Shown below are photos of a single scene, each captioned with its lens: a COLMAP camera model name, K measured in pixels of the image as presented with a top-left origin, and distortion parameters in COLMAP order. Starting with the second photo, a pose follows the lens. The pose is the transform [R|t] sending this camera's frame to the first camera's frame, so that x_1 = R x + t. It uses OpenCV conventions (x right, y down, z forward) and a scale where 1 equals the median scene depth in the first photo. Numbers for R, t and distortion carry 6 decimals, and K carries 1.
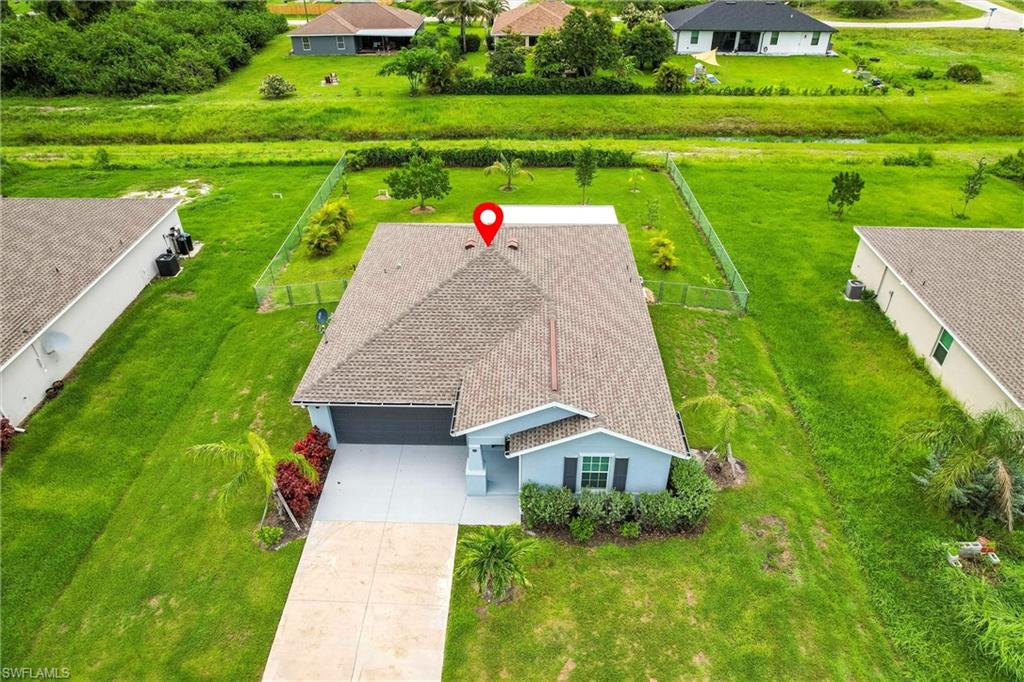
lens RADIAL K [[652.4, 0, 522.0], [0, 652.4, 340.1], [0, 0, 1]] dist [-0.082395, 0.075287]
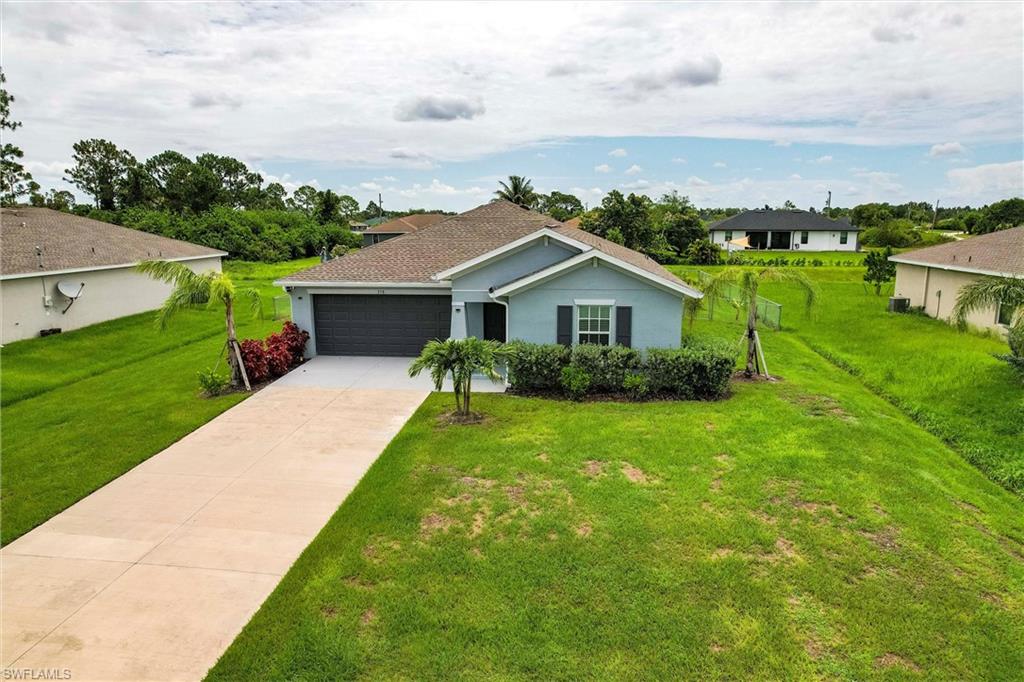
lens RADIAL K [[652.4, 0, 522.0], [0, 652.4, 340.1], [0, 0, 1]] dist [-0.082395, 0.075287]
pose [[0.995789, 0.014297, -0.090551, 0.055067], [-0.049914, 0.913063, -0.404751, 0.325250], [0.076892, 0.407567, 0.909932, 0.123654]]
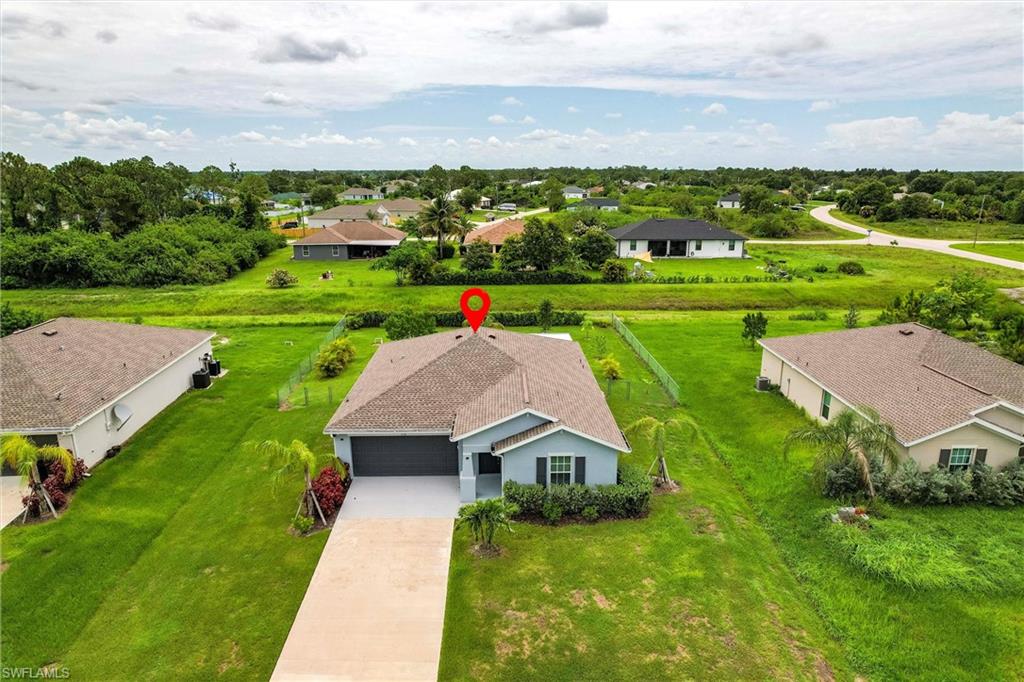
lens RADIAL K [[652.4, 0, 522.0], [0, 652.4, 340.1], [0, 0, 1]] dist [-0.082395, 0.075287]
pose [[0.998427, -0.011751, 0.054827, -0.018598], [0.029528, 0.941414, -0.335957, 0.223364], [-0.047667, 0.337047, 0.940280, -0.174930]]
